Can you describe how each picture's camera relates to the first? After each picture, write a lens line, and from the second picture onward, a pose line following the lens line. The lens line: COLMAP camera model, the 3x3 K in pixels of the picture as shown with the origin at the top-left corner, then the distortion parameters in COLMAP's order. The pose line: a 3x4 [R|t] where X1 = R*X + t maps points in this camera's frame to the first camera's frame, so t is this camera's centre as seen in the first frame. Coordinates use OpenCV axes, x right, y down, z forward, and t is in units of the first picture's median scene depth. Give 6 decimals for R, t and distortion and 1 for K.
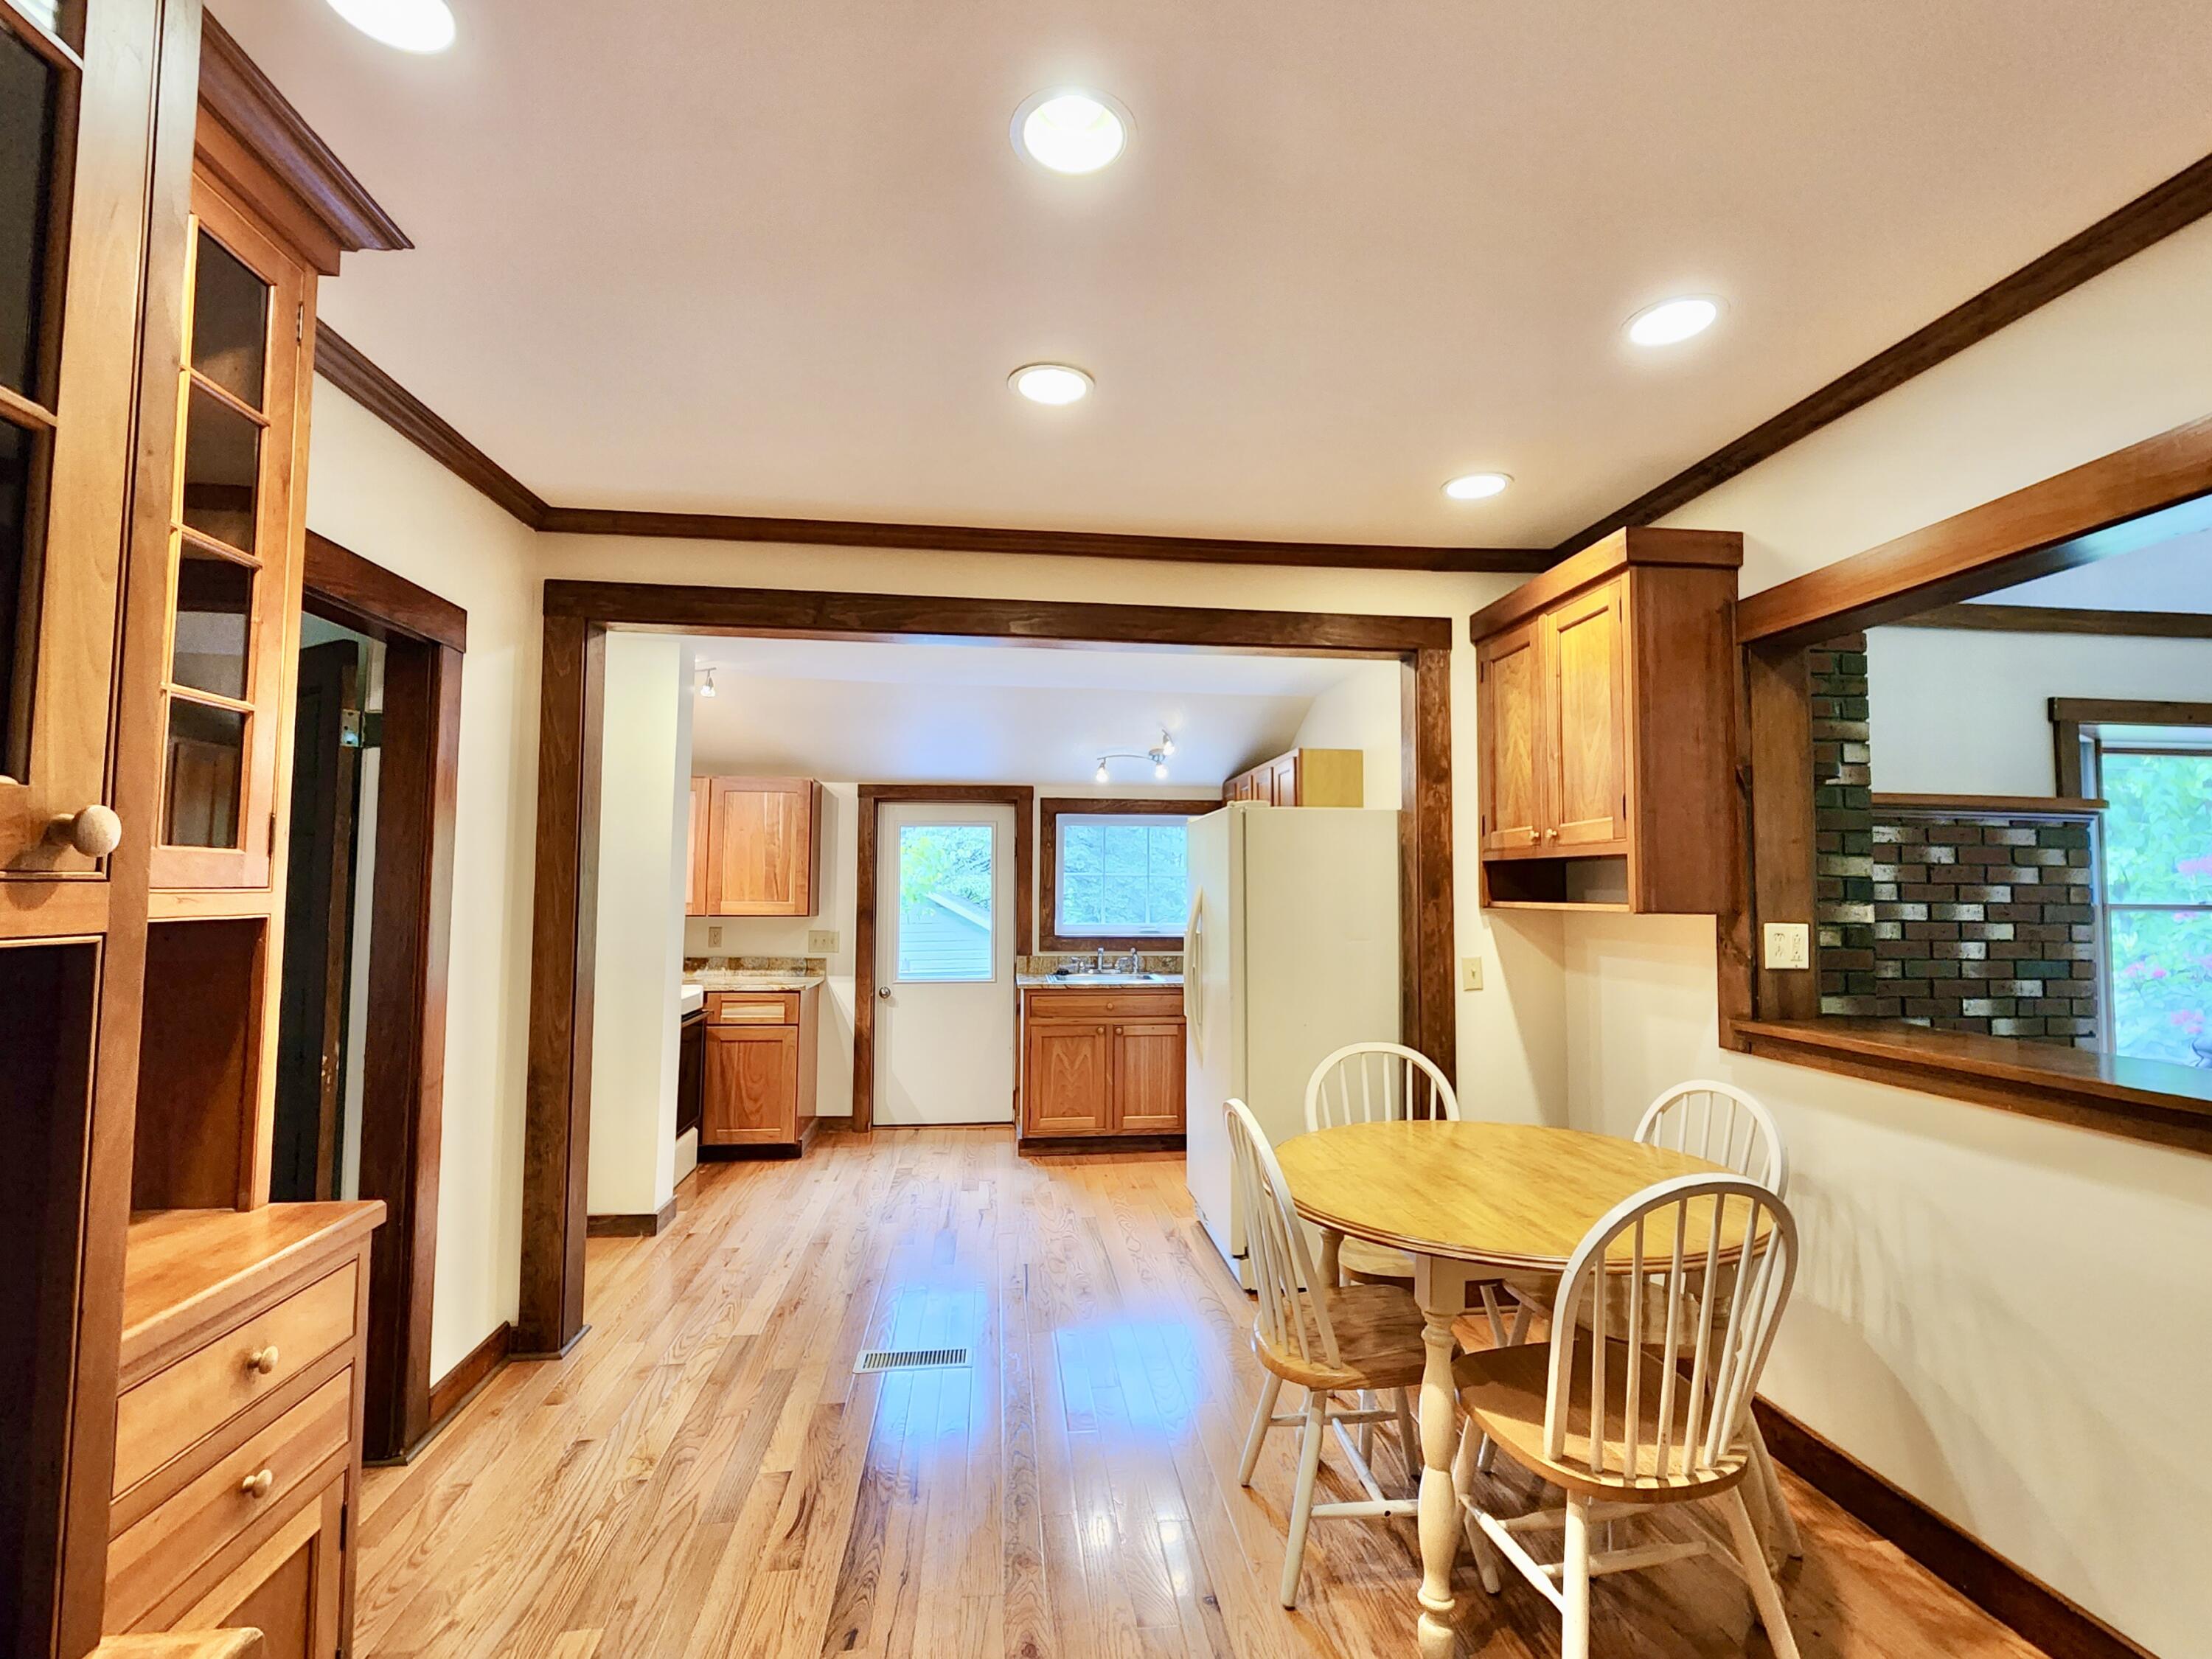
lens RADIAL K [[945.4, 0, 1101.9], [0, 945.4, 835.6], [0, 0, 1]] dist [-0.001623, -0.000004]
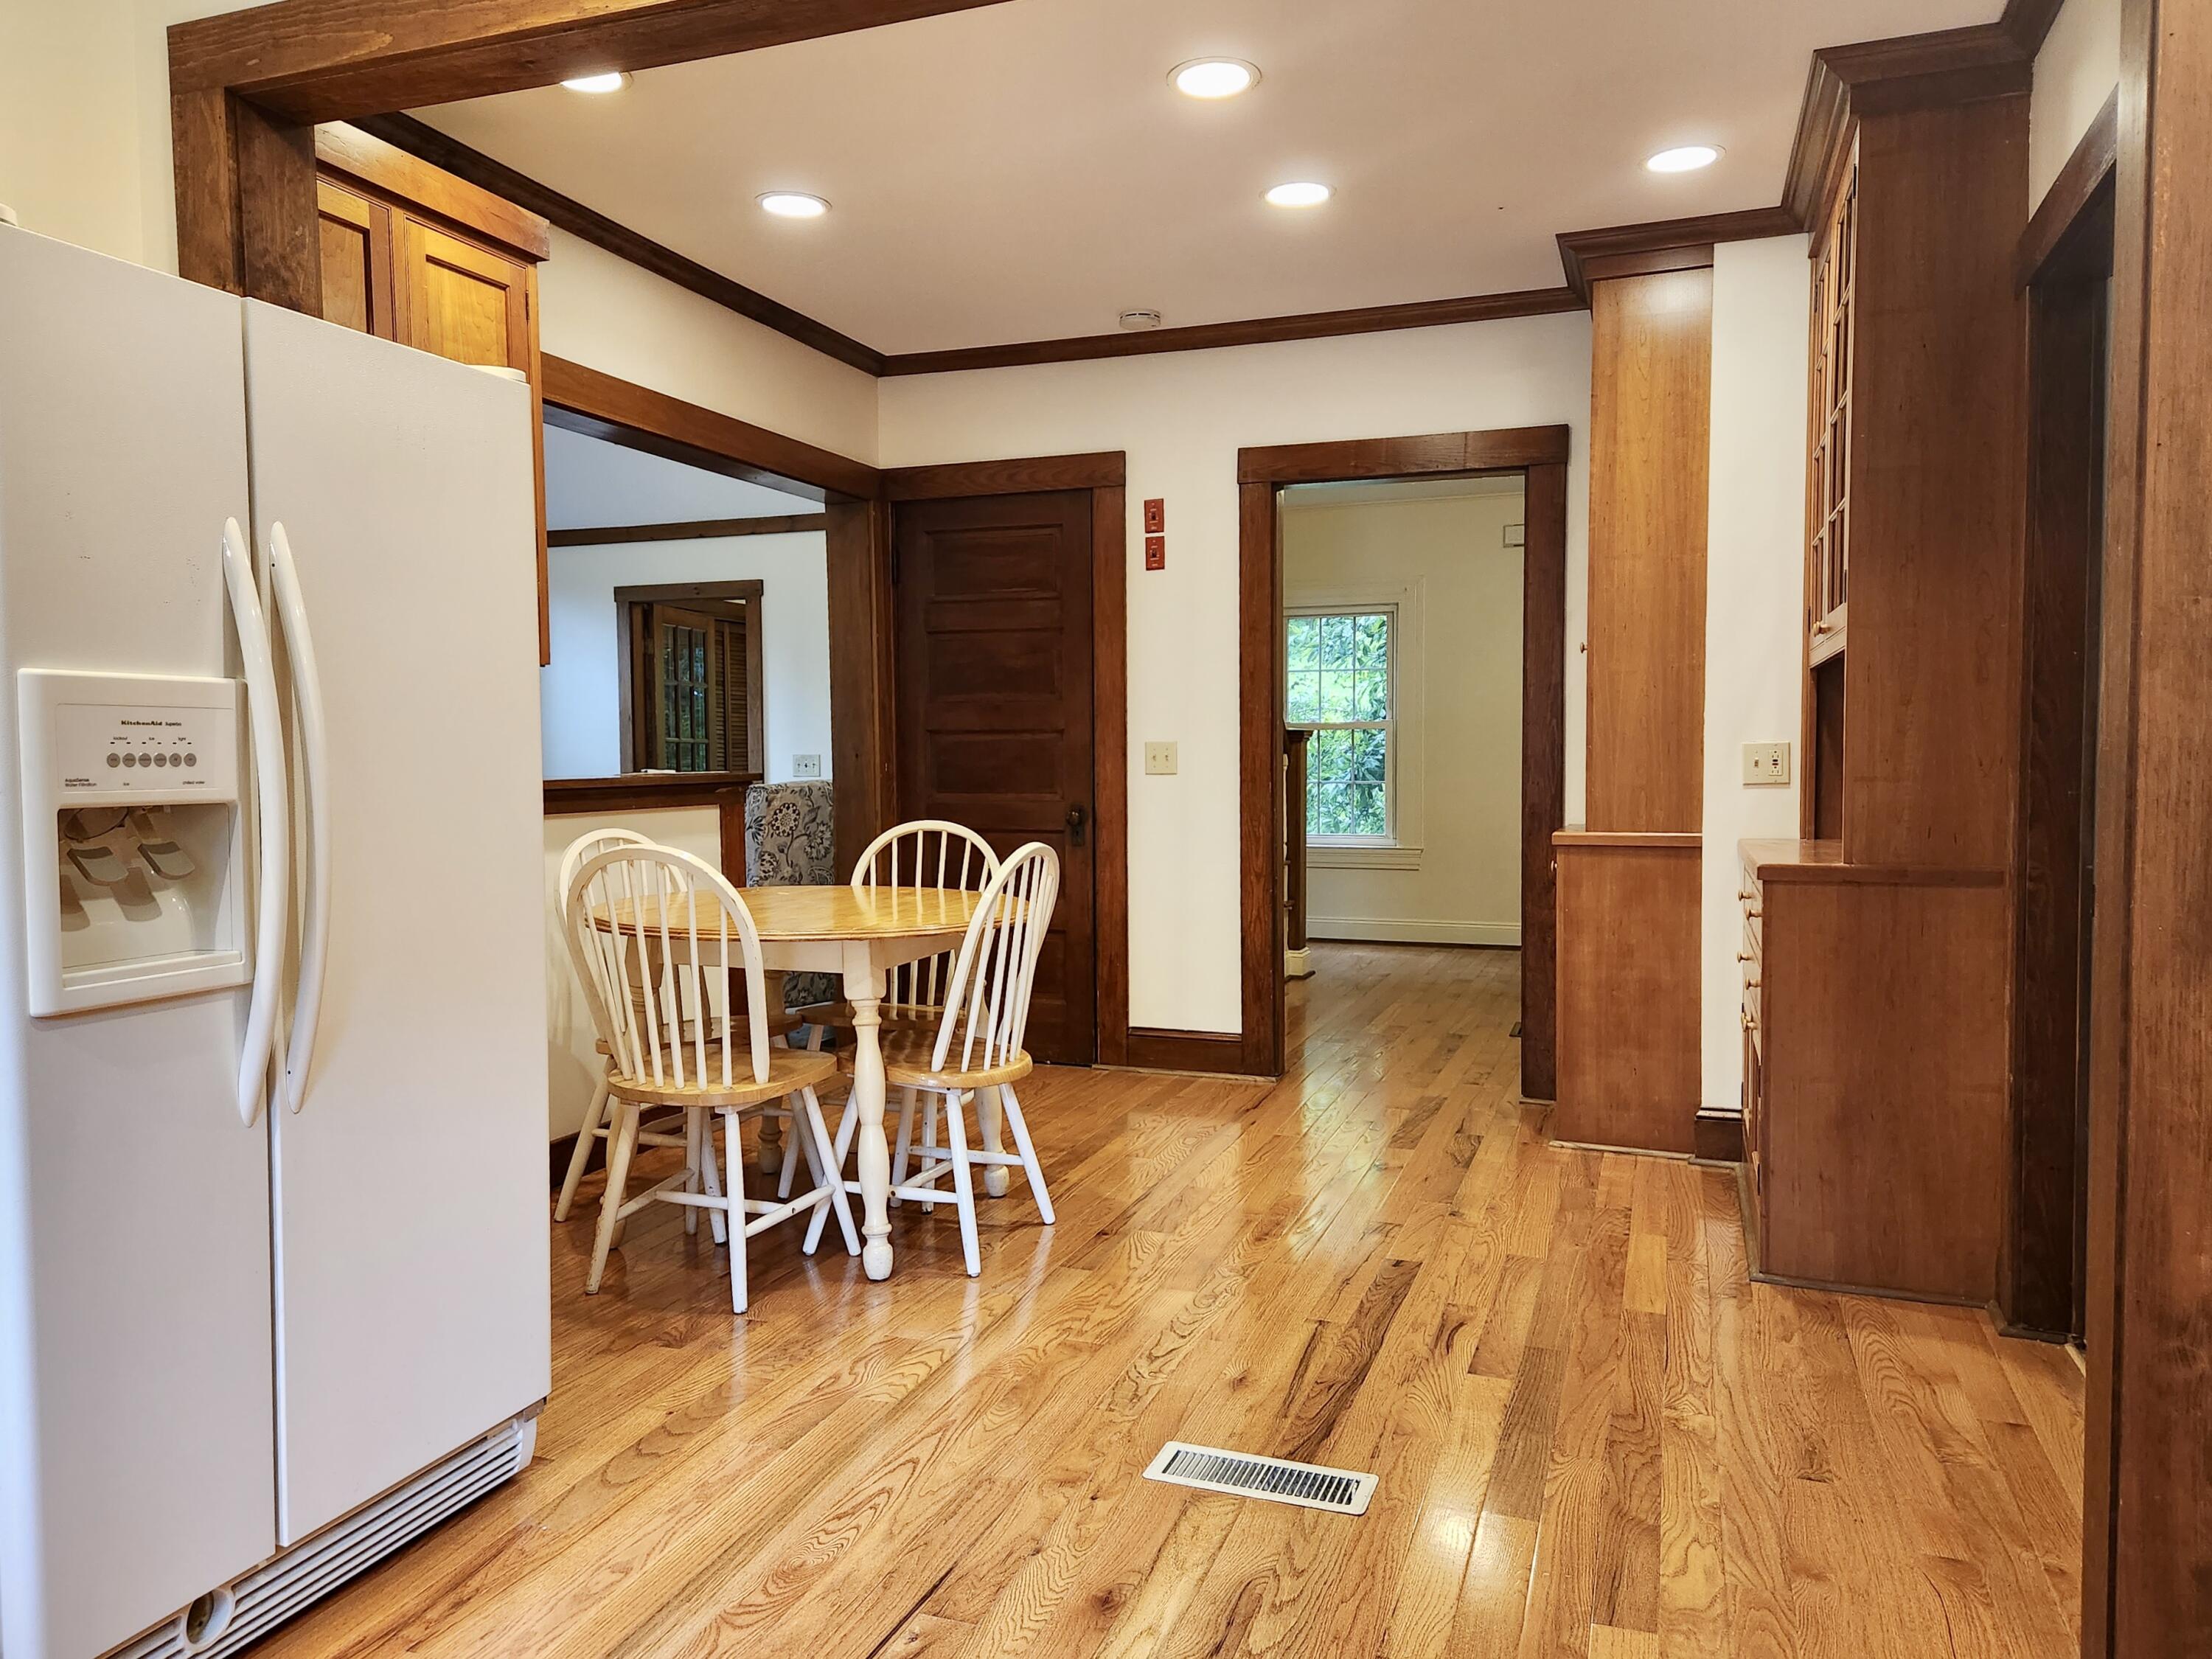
lens RADIAL K [[1487.3, 0, 1108.8], [0, 1487.3, 831.0], [0, 0, 1]] dist [0.010829, 0.001575]
pose [[-0.891675, -0.024254, 0.452026, -0.328442], [-0.023896, 0.999693, 0.006503, 0.130305], [-0.452045, -0.005003, -0.891981, 1.201247]]
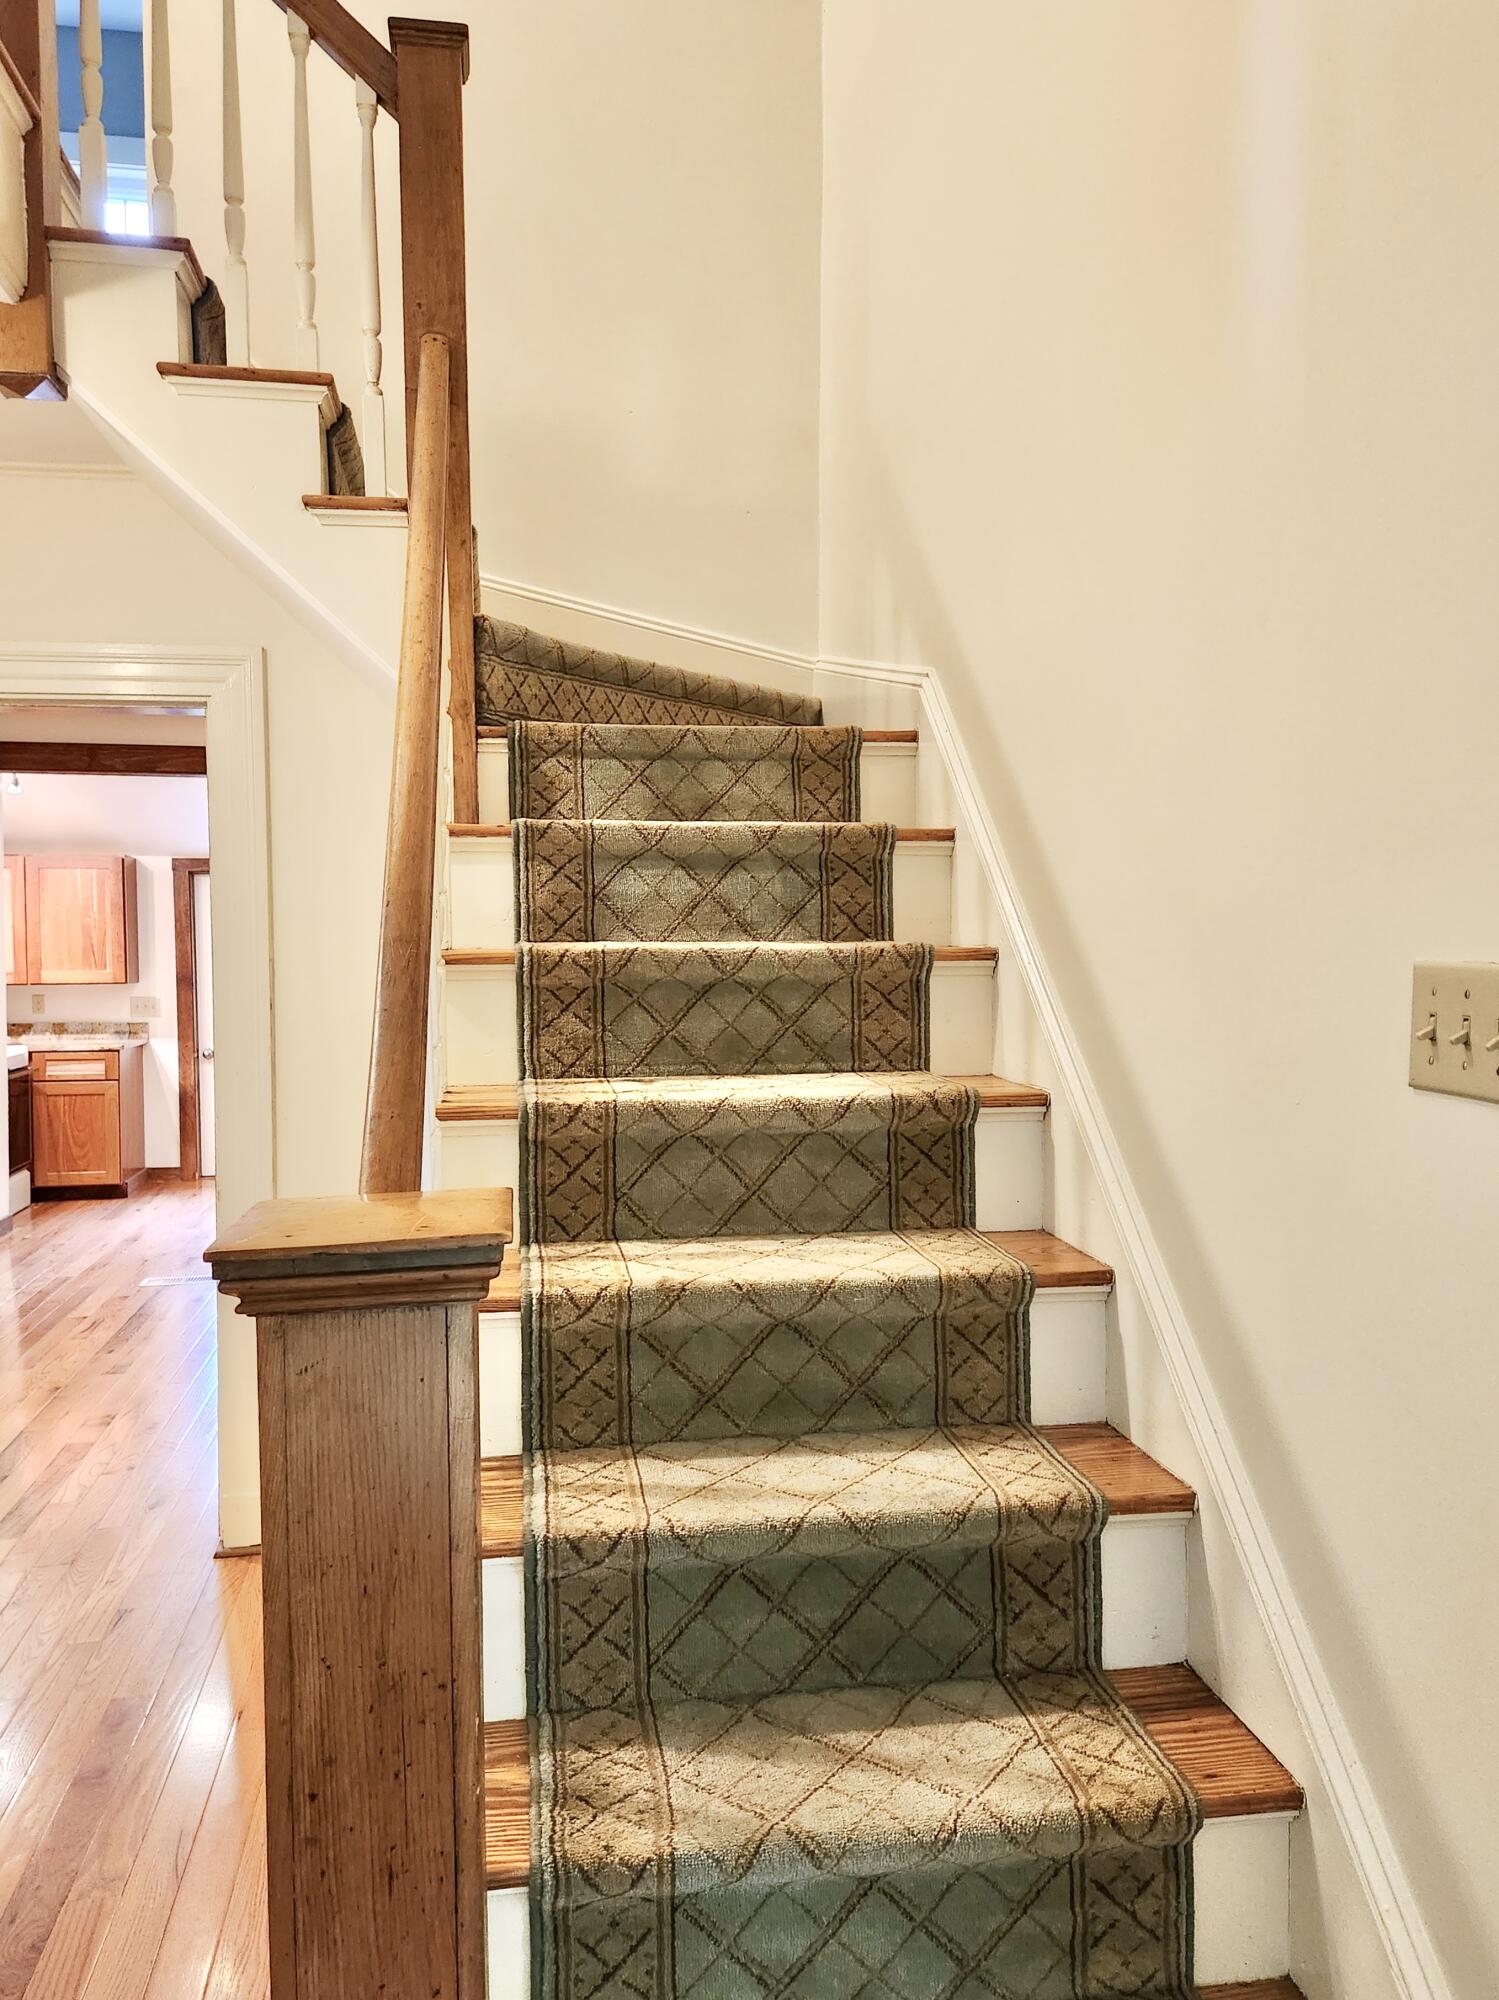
lens RADIAL K [[1344.7, 0, 749.8], [0, 1344.7, 994.4], [0, 0, 1]] dist [0.010829, 0.001575]
pose [[0.996541, -0.014700, 0.081794, 0.283273], [0.007151, 0.995749, 0.091828, -0.039527], [-0.082797, -0.090925, 0.992410, -0.611635]]
